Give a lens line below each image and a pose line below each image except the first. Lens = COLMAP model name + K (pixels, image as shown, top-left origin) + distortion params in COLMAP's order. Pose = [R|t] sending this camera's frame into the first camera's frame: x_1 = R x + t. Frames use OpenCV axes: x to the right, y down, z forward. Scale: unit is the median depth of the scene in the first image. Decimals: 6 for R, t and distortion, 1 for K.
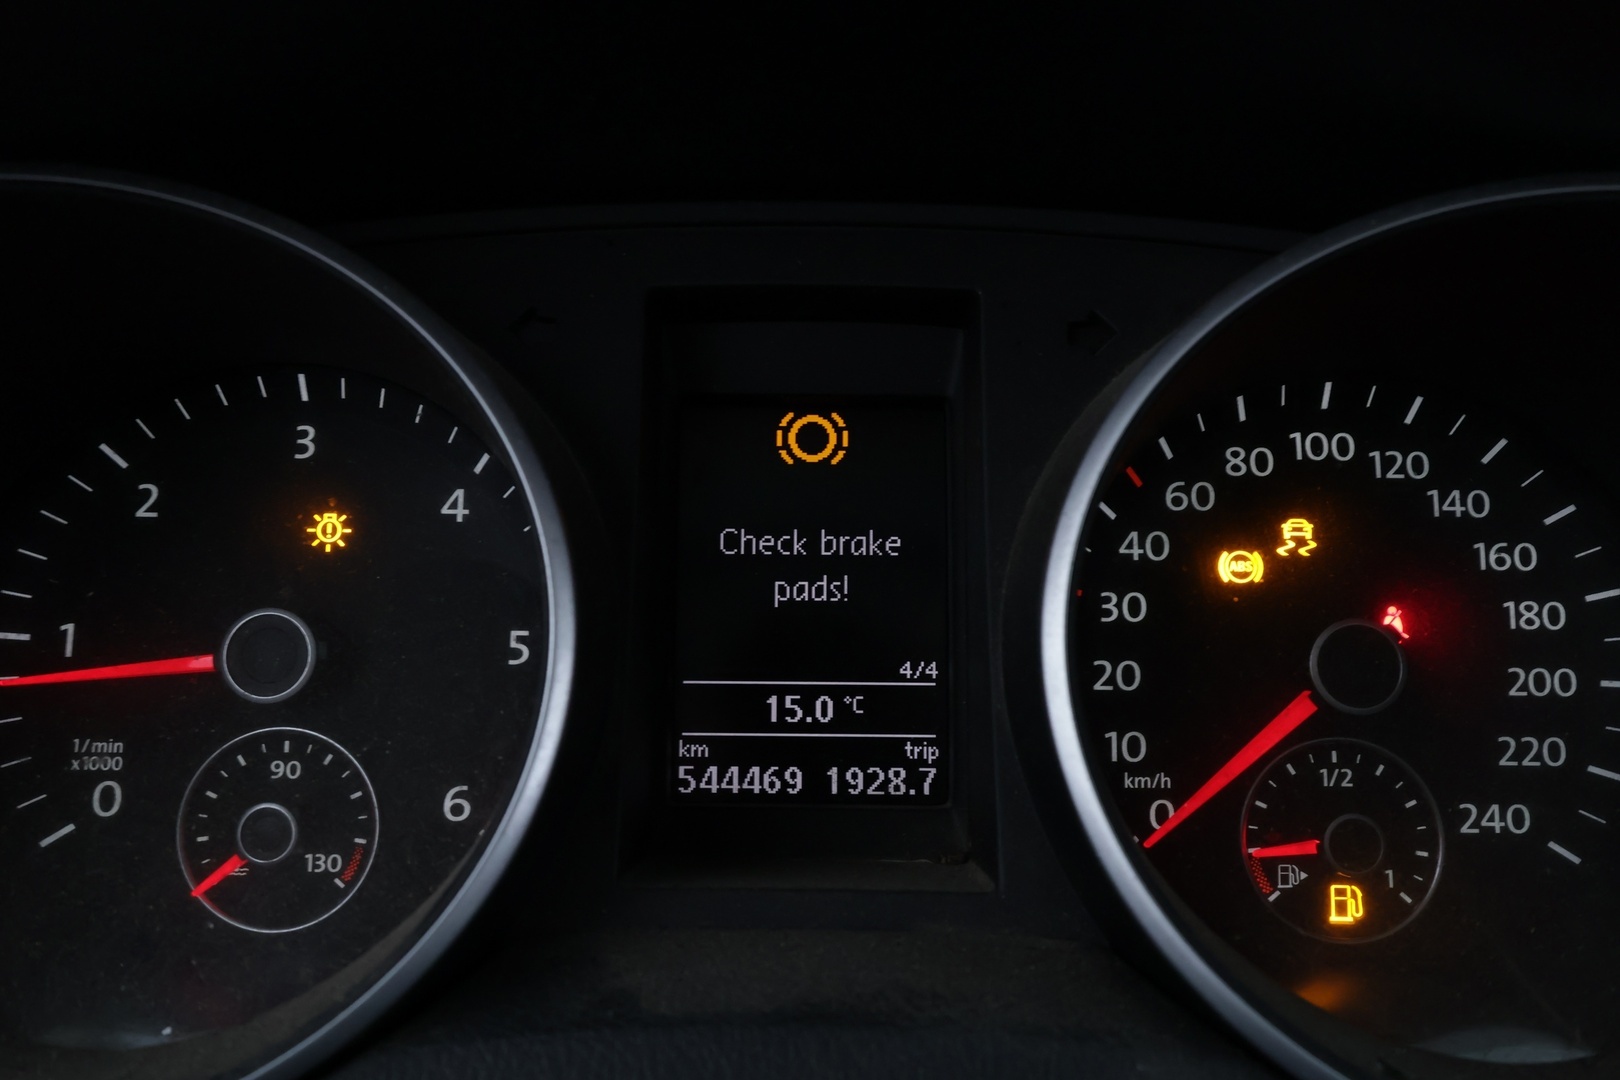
lens RADIAL K [[1267.2, 0, 803.2], [0, 1267.2, 540.9], [0, 0, 1]] dist [-0.011262, 0.016512]
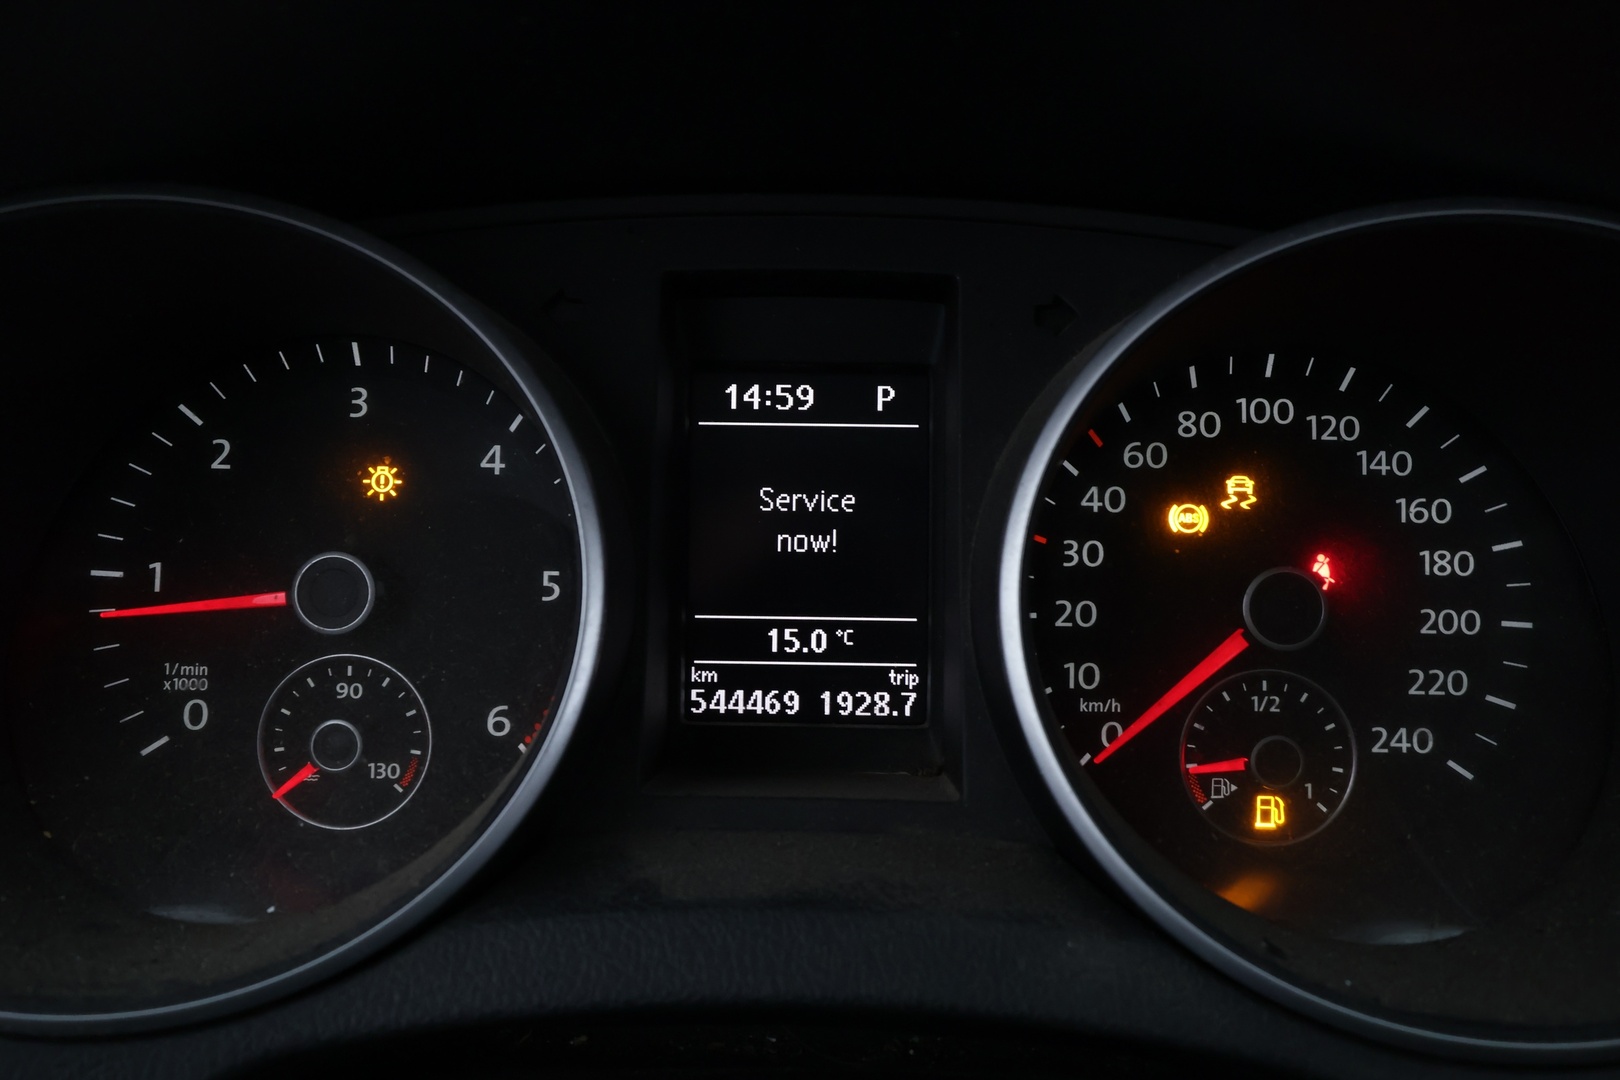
lens RADIAL K [[1267.2, 0, 803.7], [0, 1267.2, 541.1], [0, 0, 1]] dist [-0.011262, 0.016512]
pose [[0.999957, 0.005752, -0.007236, 0.010998], [-0.005179, 0.997028, 0.076864, -0.045023], [0.007657, -0.076823, 0.997015, -0.132190]]
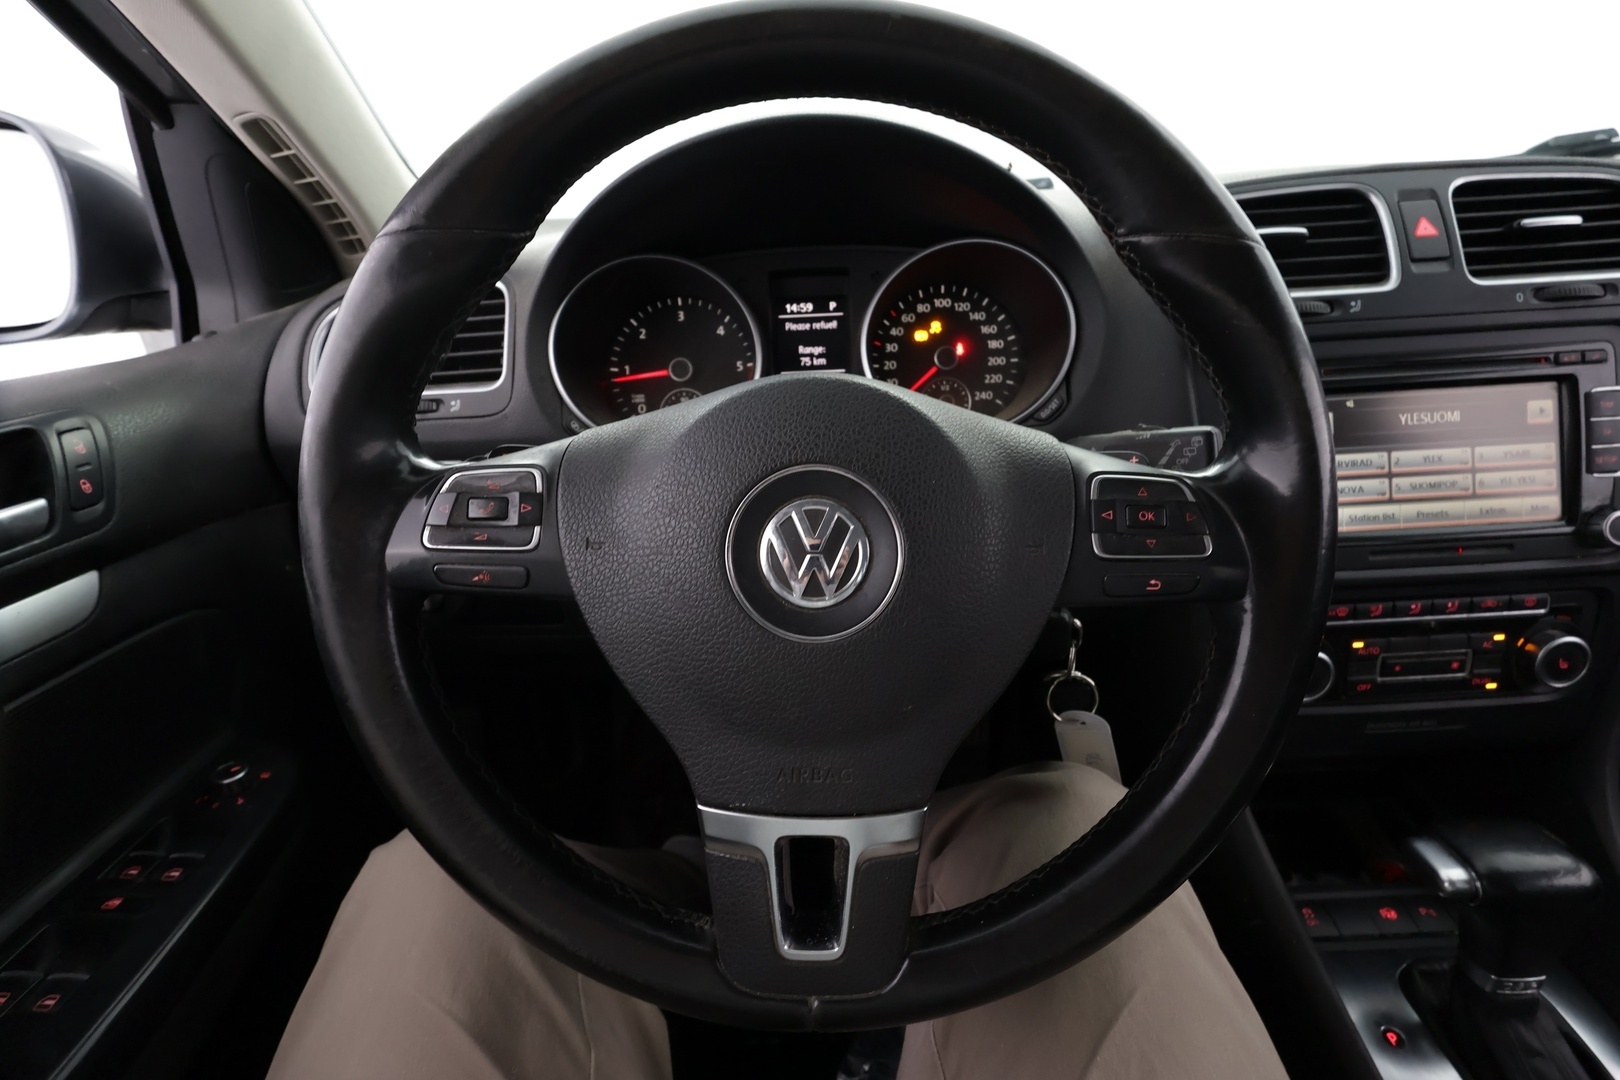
lens RADIAL K [[751.4, 0, 807.0], [0, 751.4, 540.4], [0, 0, 1]] dist [-0.005102, -0.000462]
pose [[0.998641, -0.049188, -0.017219, -0.000285], [0.051492, 0.982220, 0.180533, 0.209056], [0.008032, -0.181174, 0.983418, -1.436617]]
